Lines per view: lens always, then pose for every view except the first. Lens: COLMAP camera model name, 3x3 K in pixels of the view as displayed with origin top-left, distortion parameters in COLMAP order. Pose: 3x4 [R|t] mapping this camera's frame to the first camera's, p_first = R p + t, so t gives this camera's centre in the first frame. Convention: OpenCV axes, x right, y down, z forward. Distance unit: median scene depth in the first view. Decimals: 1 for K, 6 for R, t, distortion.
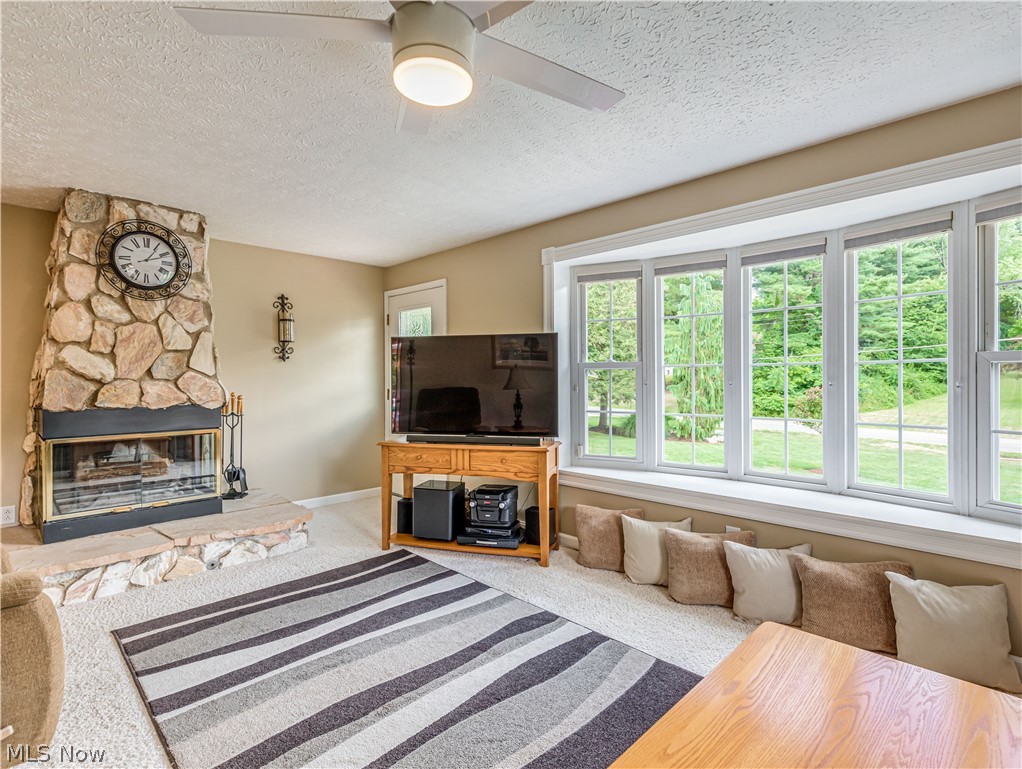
lens RADIAL K [[520.0, 0, 518.2], [0, 520.0, 377.8], [0, 0, 1]] dist [0.004616, 0.000103]
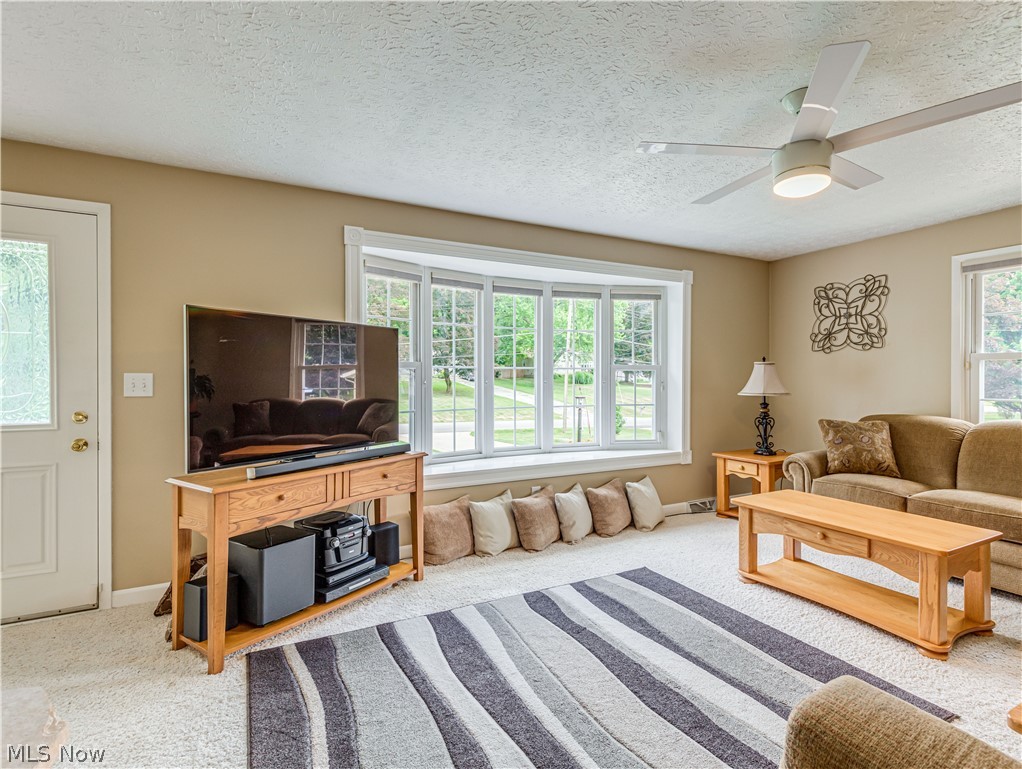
lens RADIAL K [[520.0, 0, 518.2], [0, 520.0, 377.8], [0, 0, 1]] dist [0.004616, 0.000103]
pose [[0.292273, 0.001916, 0.956333, -0.784257], [-0.004512, 0.999990, -0.000625, 0.000110], [-0.956324, -0.004132, 0.292278, 0.556744]]
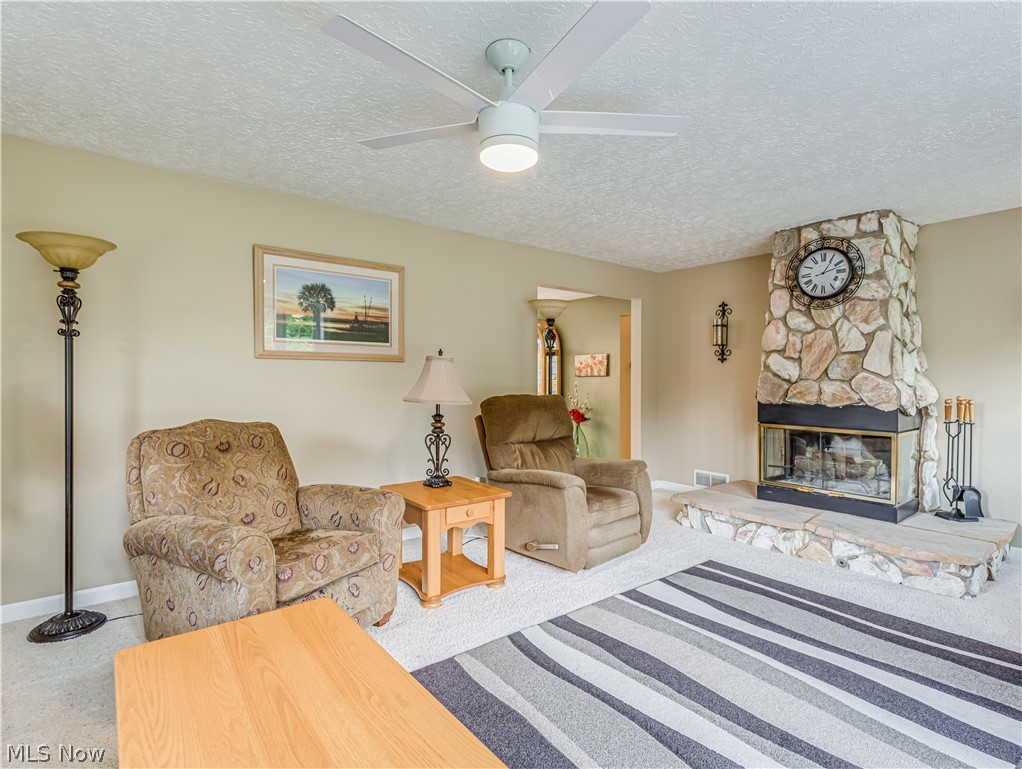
lens RADIAL K [[516.3, 0, 511.9], [0, 516.3, 390.2], [0, 0, 1]] dist [0.000886, 0.000054]
pose [[-0.128851, 0.023214, -0.991392, 0.480880], [-0.003035, 0.999712, 0.023803, 0.001105], [0.991659, 0.006076, -0.128743, 0.486350]]
